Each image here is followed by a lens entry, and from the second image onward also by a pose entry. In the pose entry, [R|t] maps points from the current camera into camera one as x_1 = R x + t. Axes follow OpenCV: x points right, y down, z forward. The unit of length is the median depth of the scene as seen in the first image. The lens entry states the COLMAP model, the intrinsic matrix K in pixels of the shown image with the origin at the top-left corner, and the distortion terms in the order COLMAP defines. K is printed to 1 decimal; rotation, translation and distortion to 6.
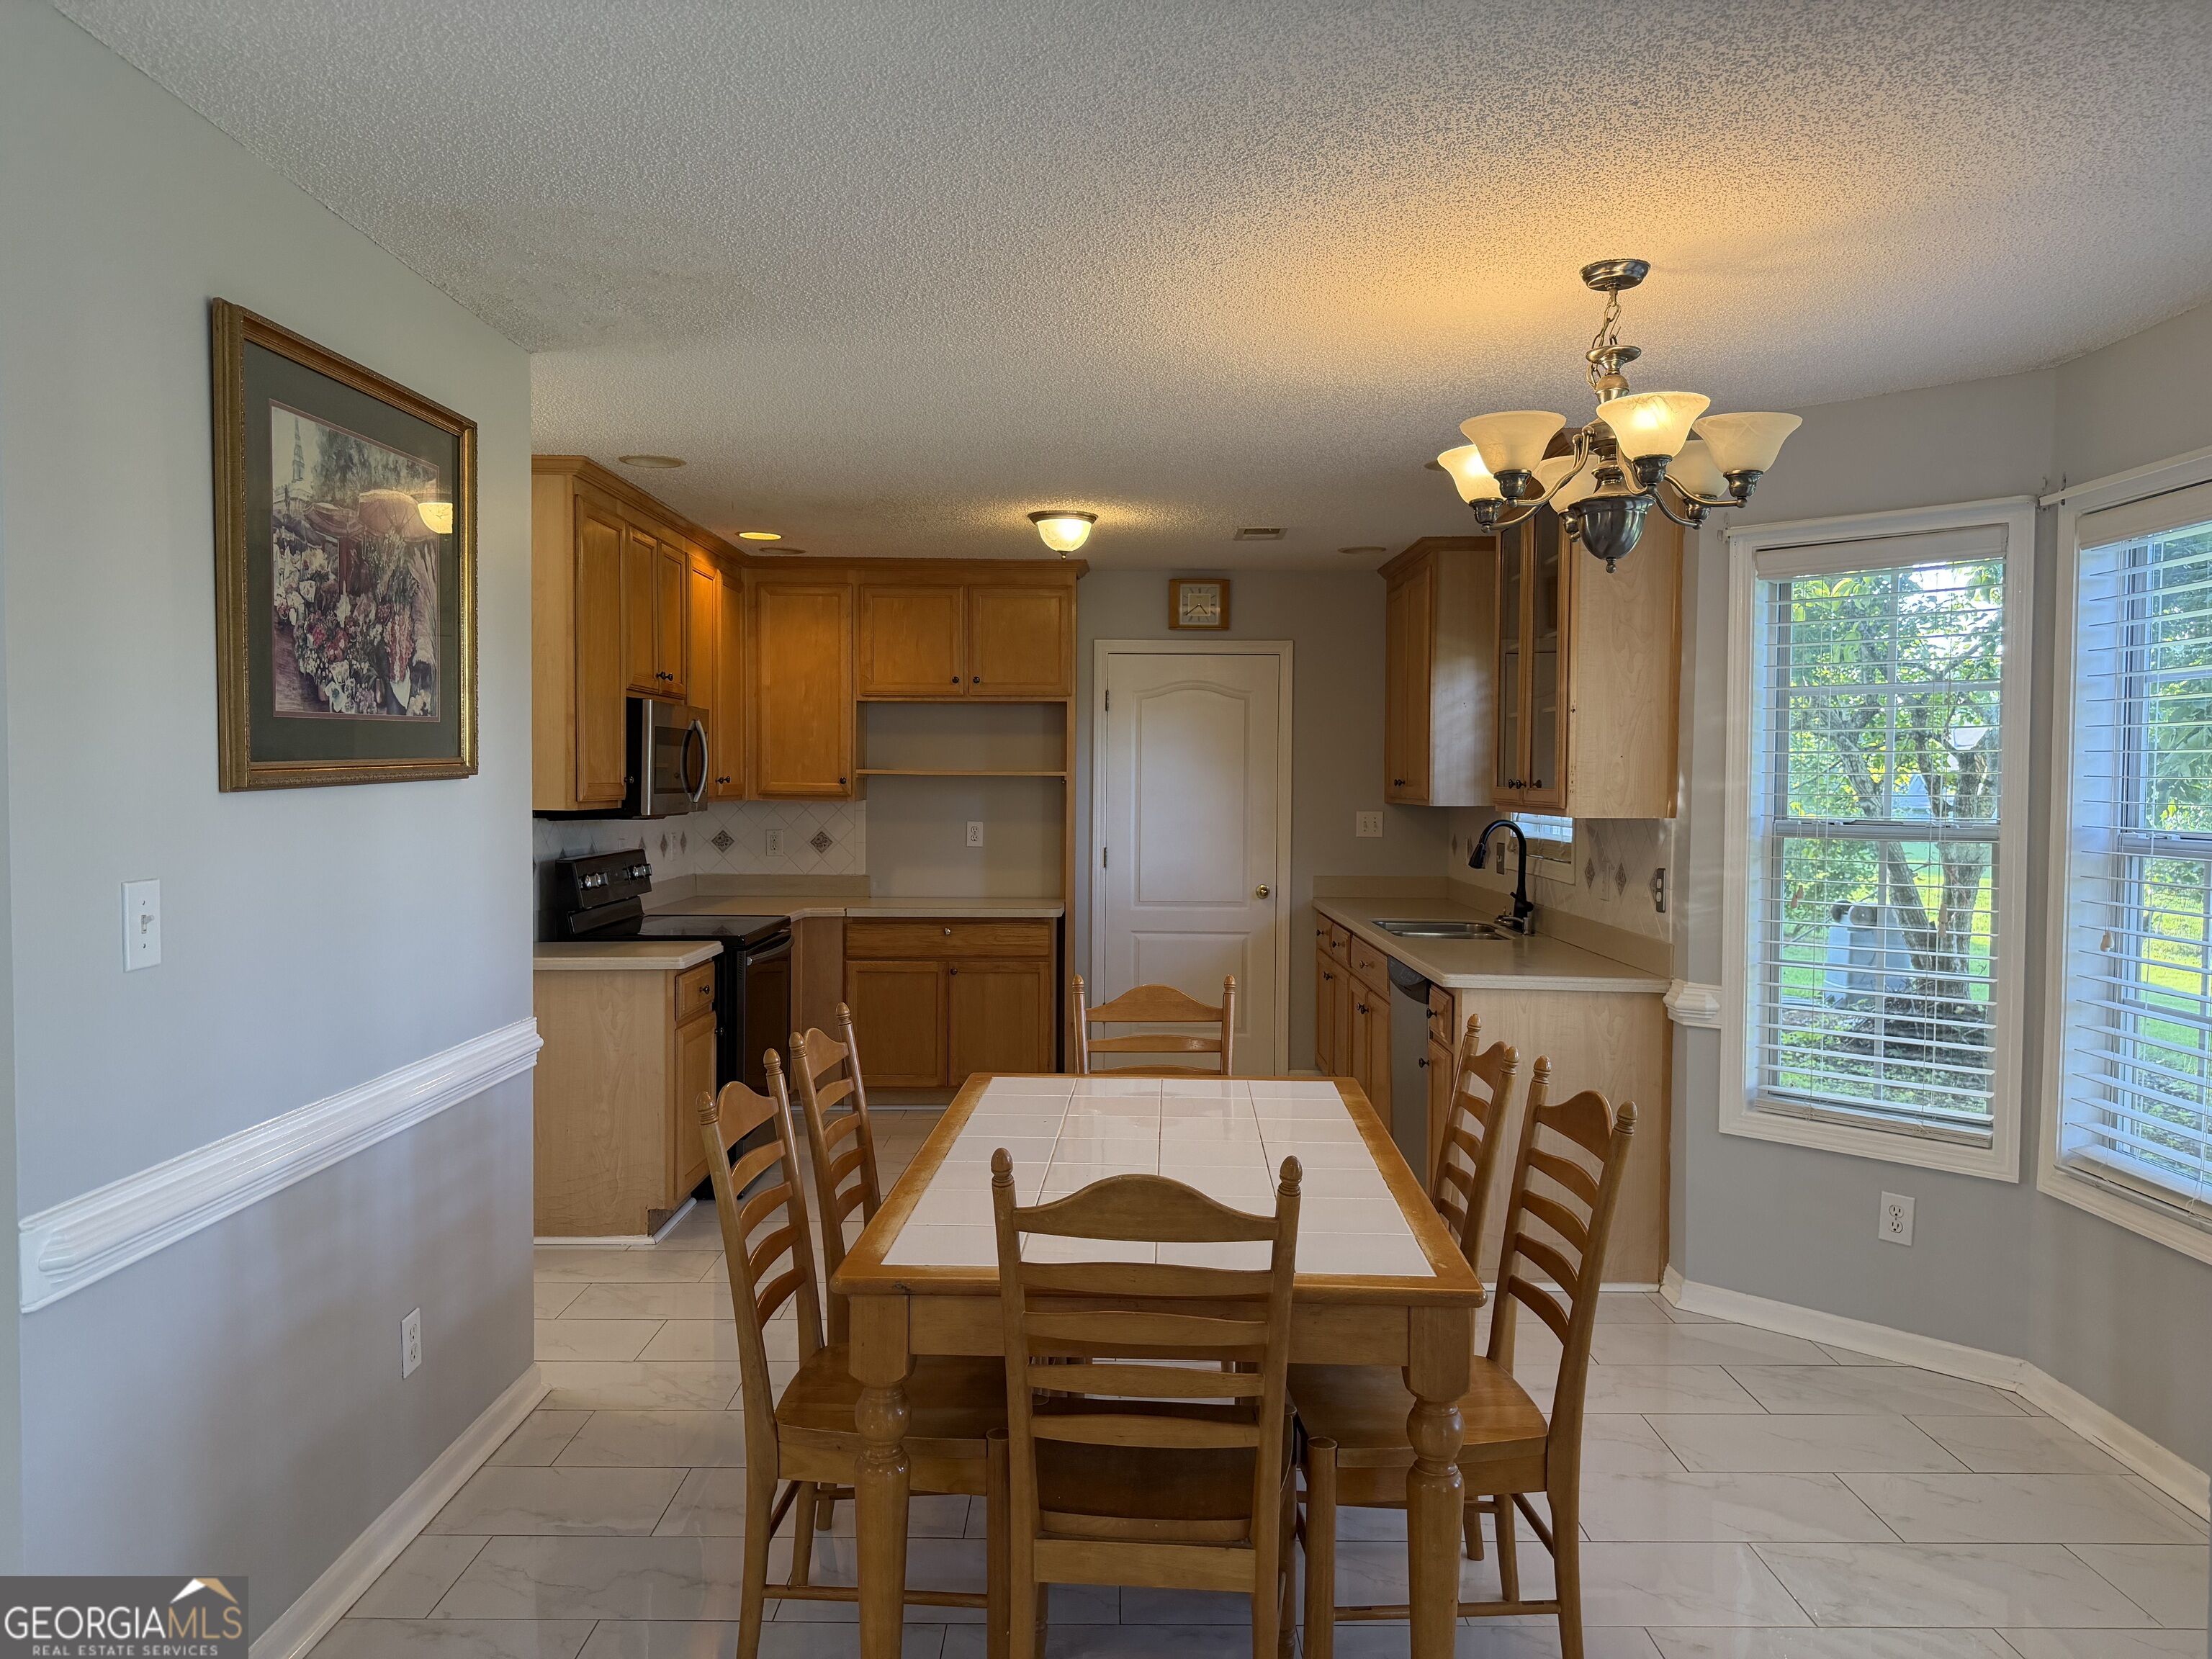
lens RADIAL K [[1545.6, 0, 1113.8], [0, 1545.6, 832.6], [0, 0, 1]] dist [0.004219, -0.008404]
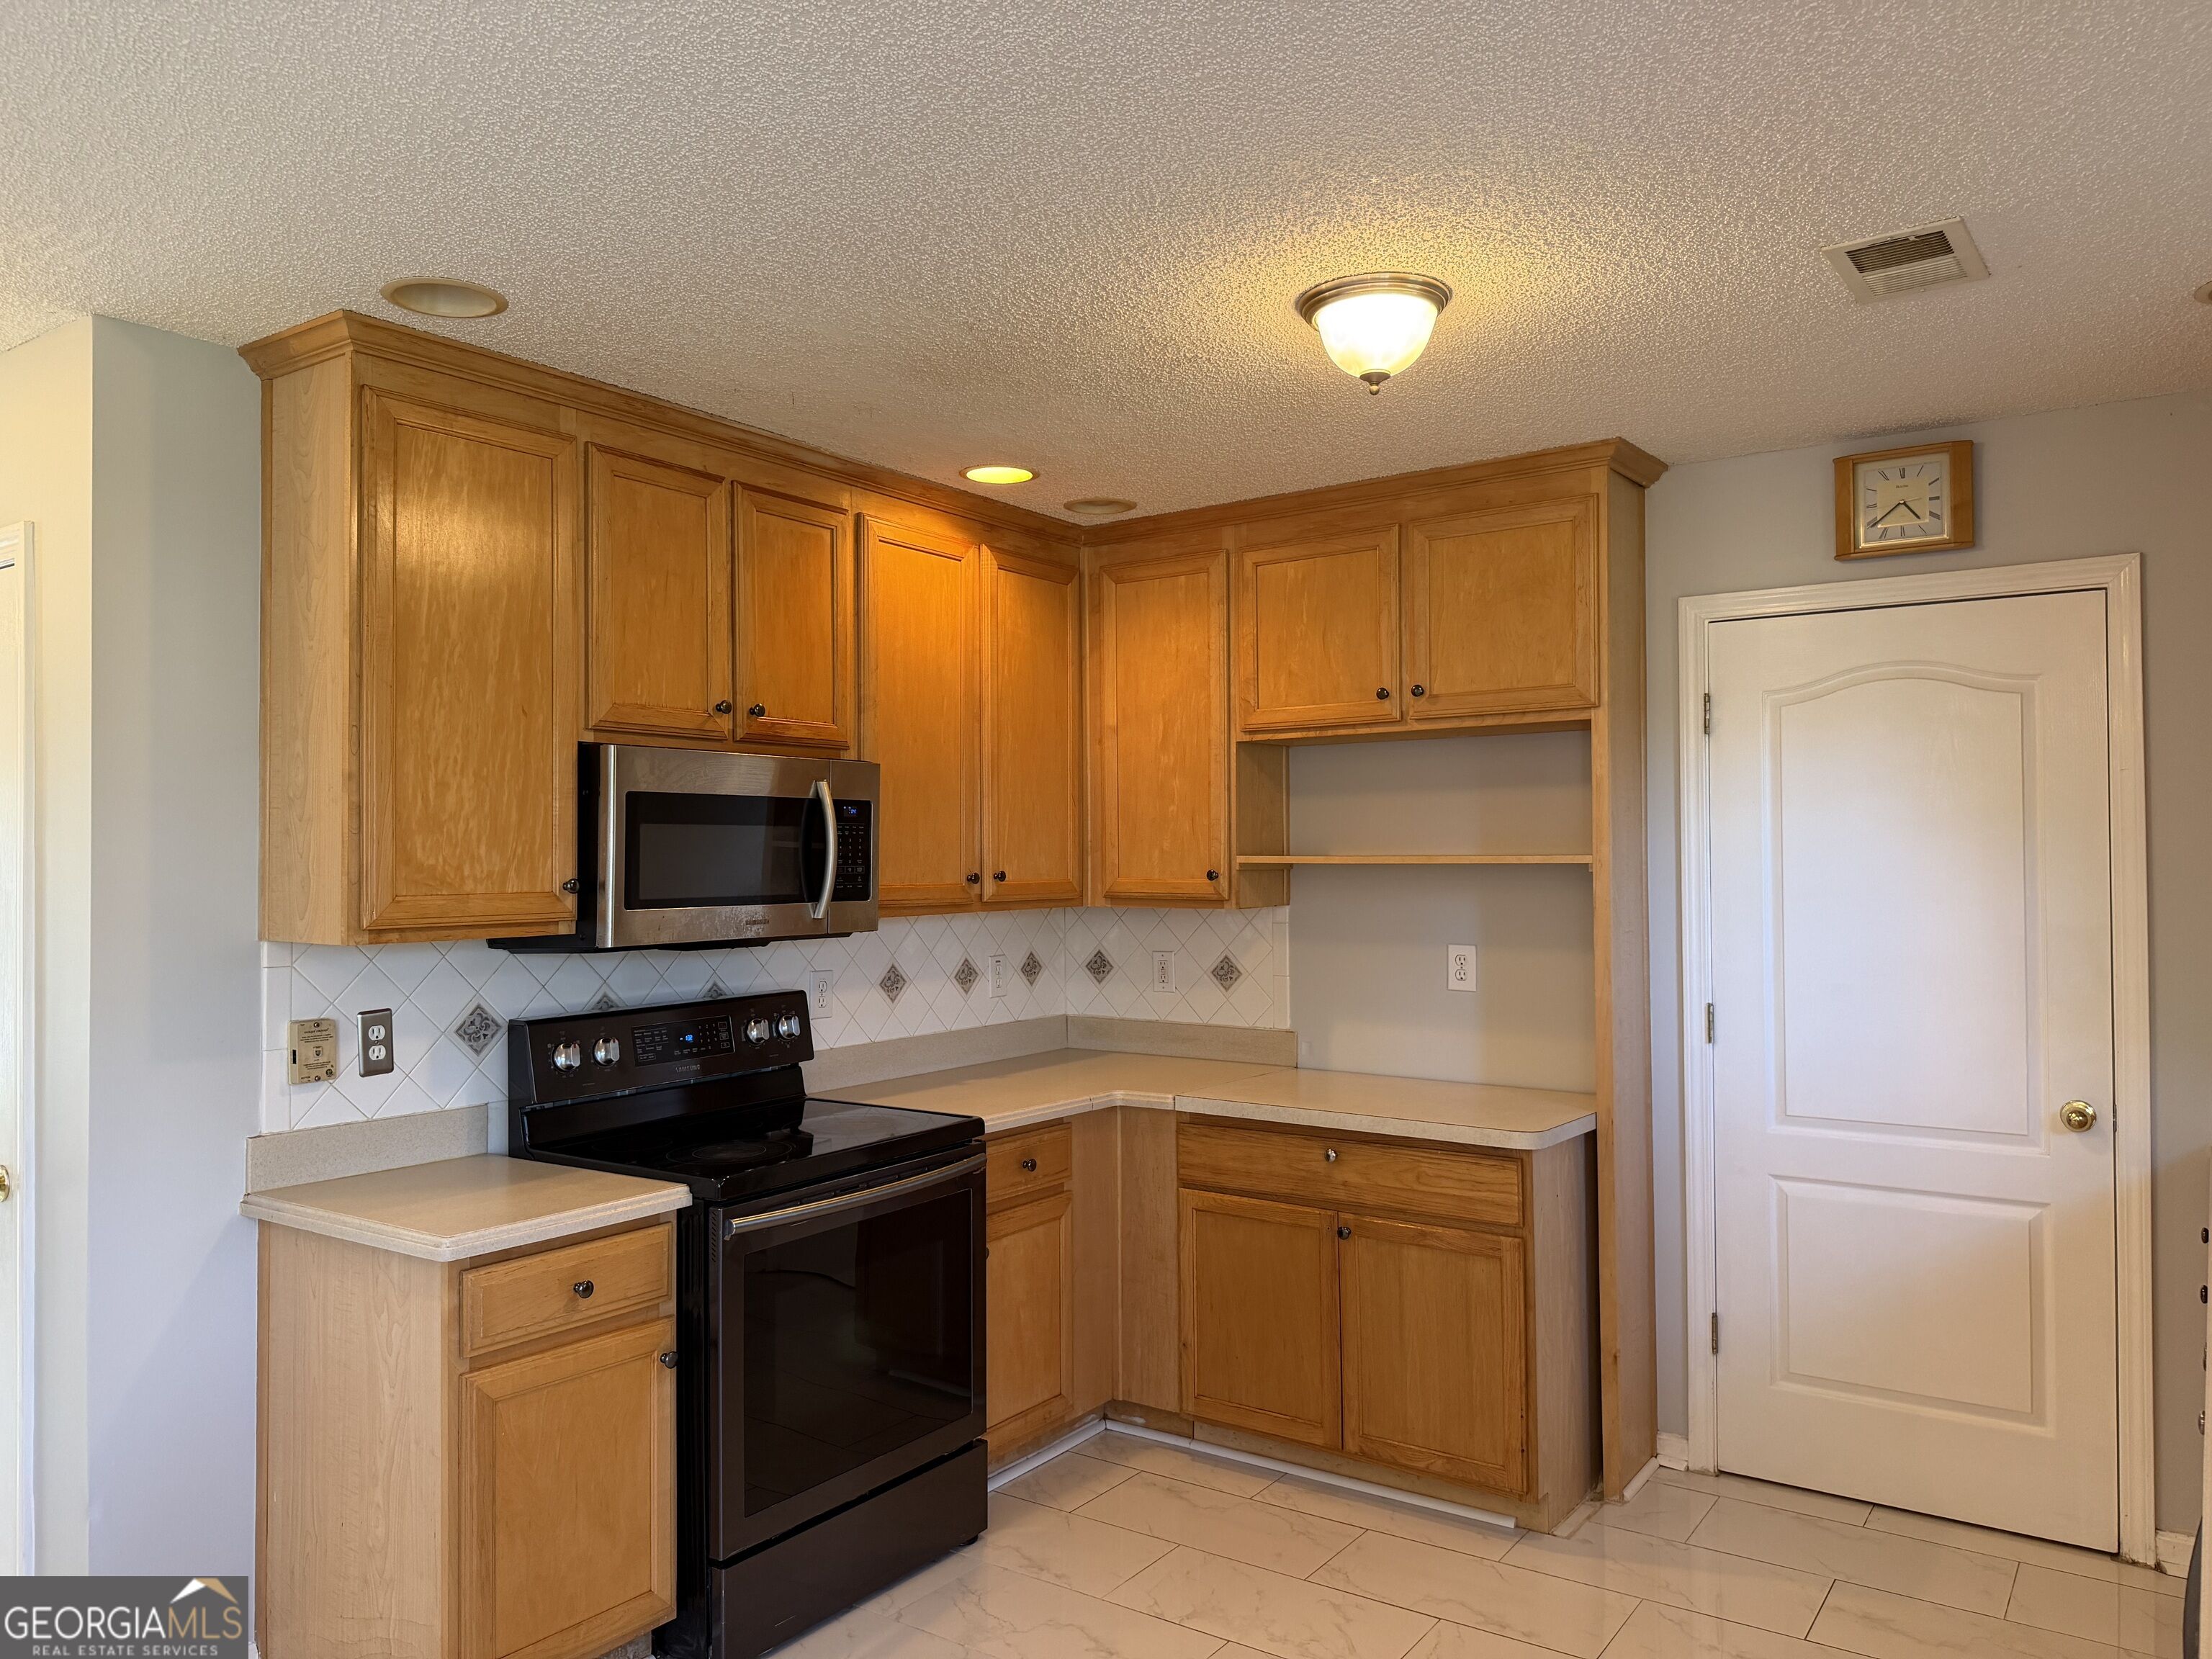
lens RADIAL K [[1537.7, 0, 1070.3], [0, 1537.7, 829.4], [0, 0, 1]] dist [0.061110, -0.103299]
pose [[0.809271, -0.023421, -0.586969, 0.130973], [-0.008675, 0.998619, -0.051807, -0.020035], [0.587372, 0.047018, 0.807950, 0.484933]]
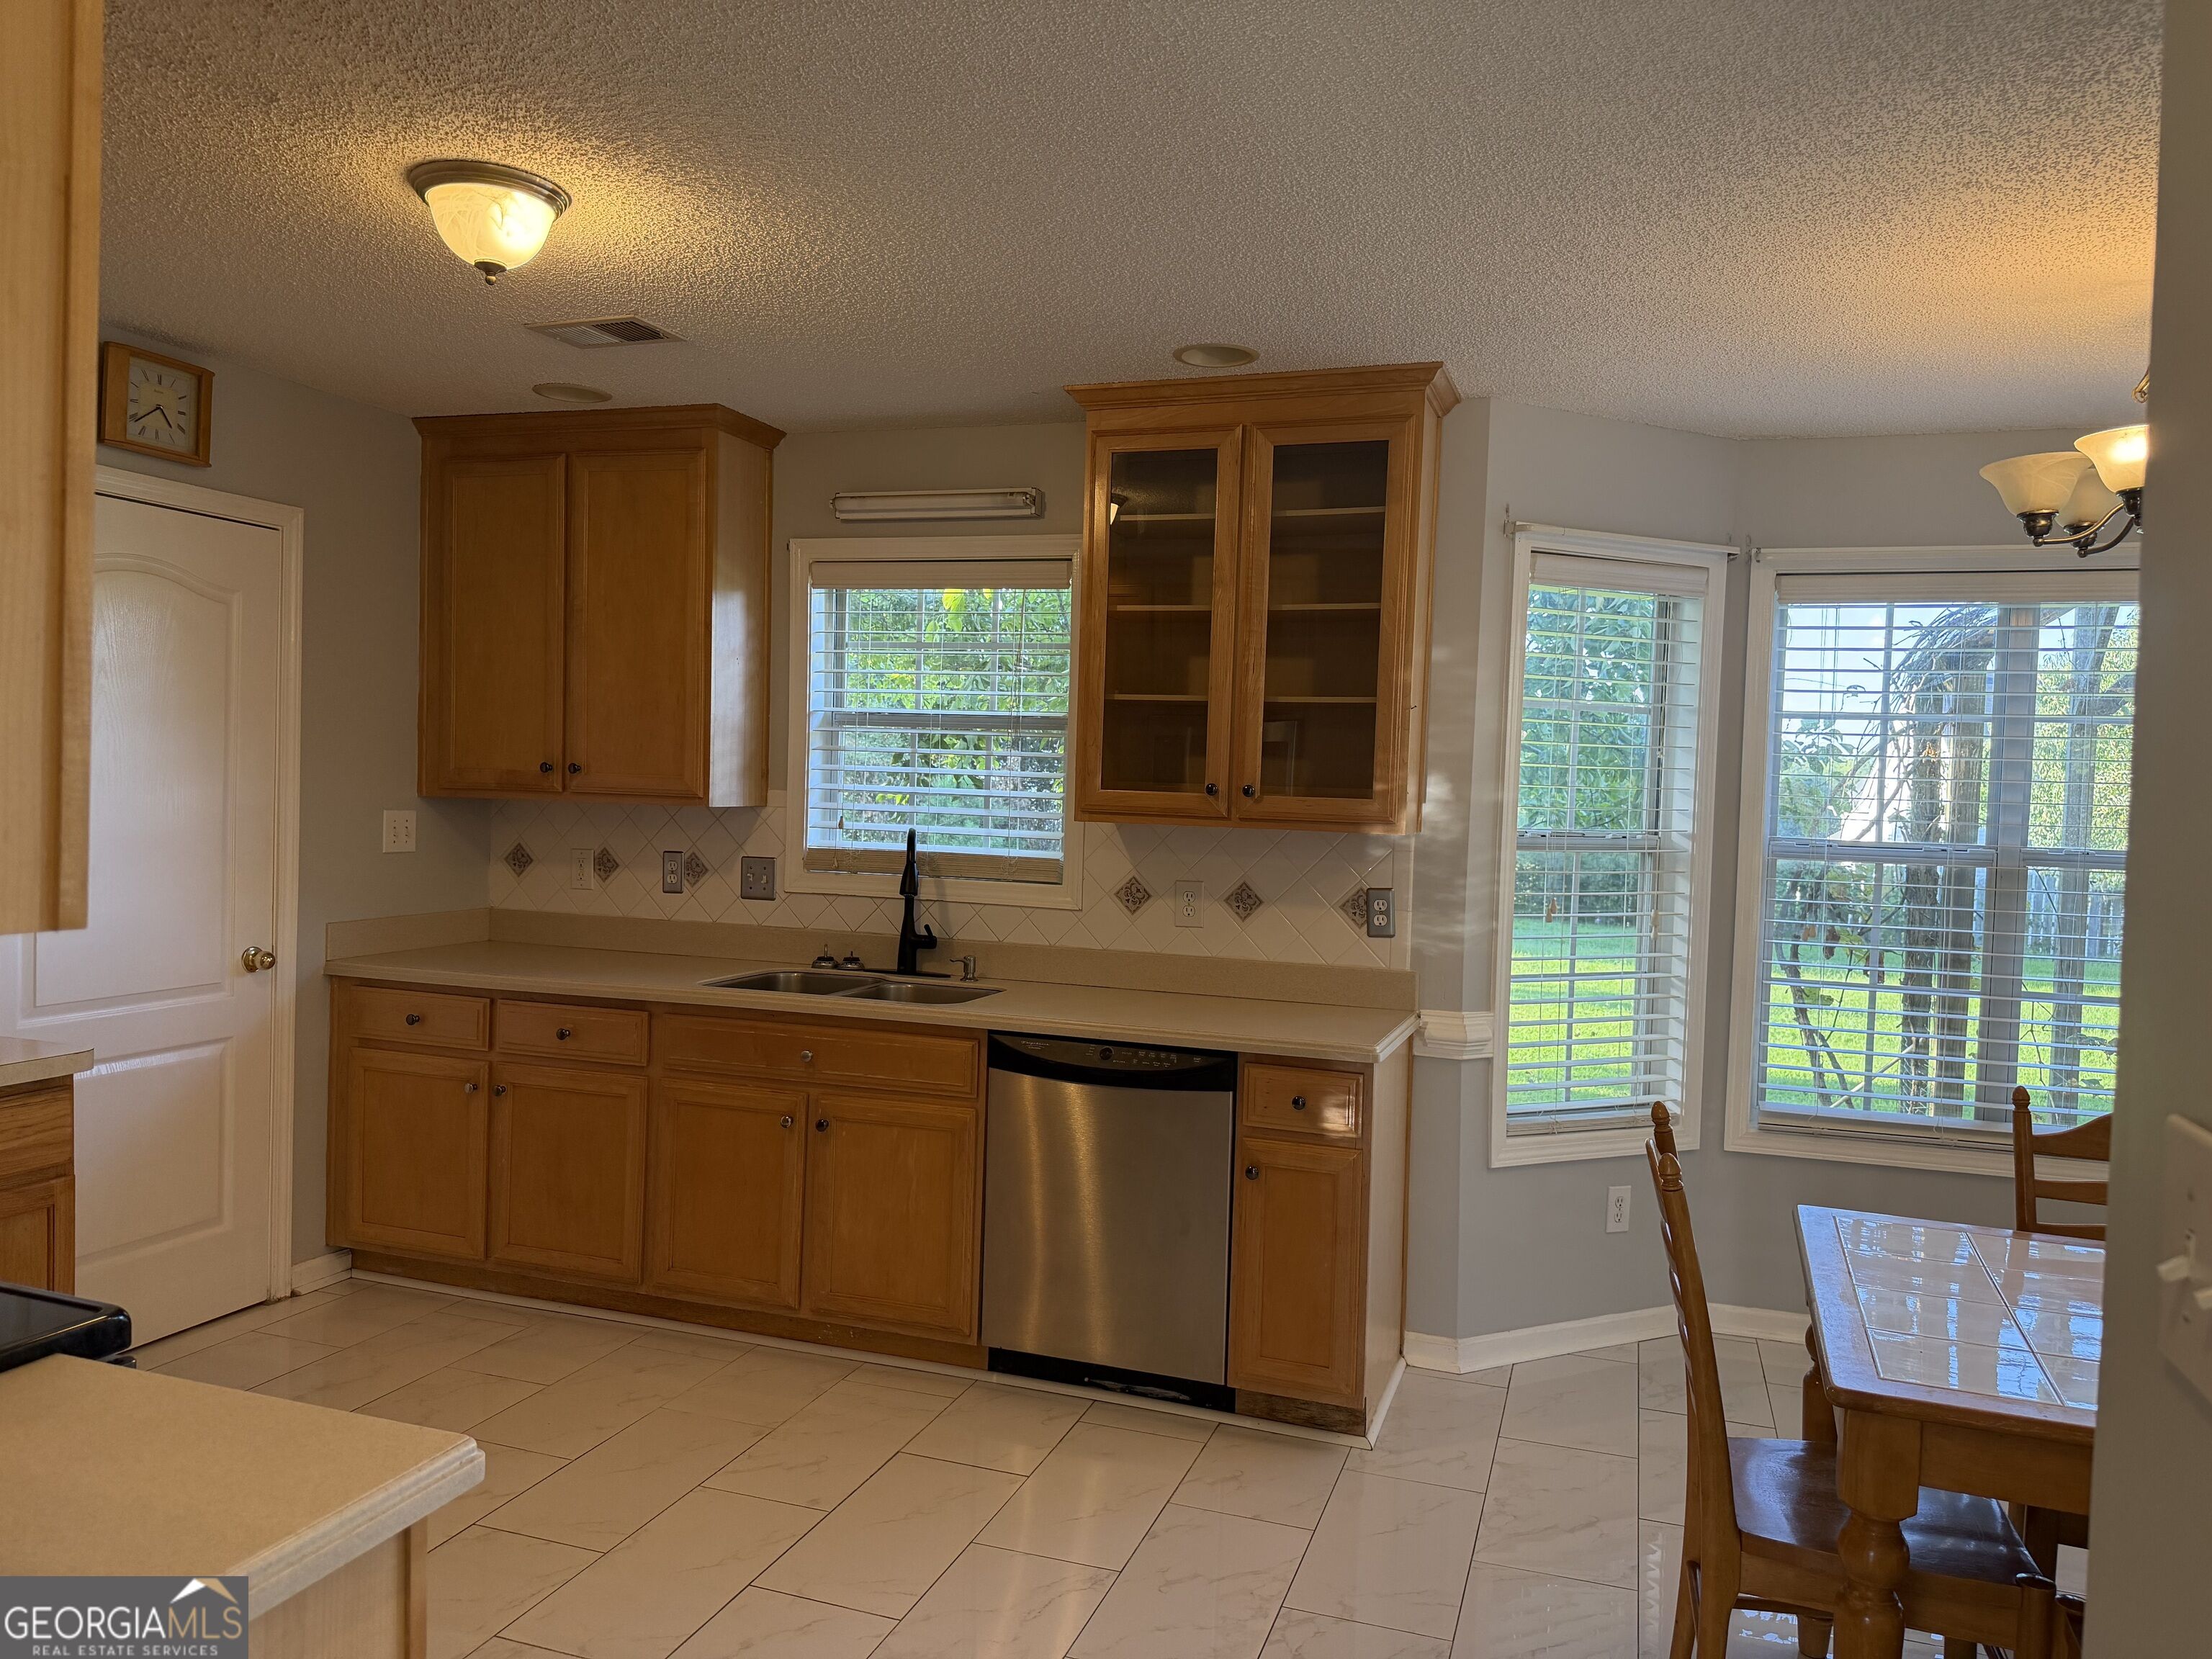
lens RADIAL K [[1545.6, 0, 1113.8], [0, 1545.6, 832.6], [0, 0, 1]] dist [0.004219, -0.008404]
pose [[0.318331, -0.030301, 0.947495, -0.339547], [0.004690, 0.999527, 0.030390, -0.022989], [-0.947968, -0.005231, 0.318322, 0.563317]]
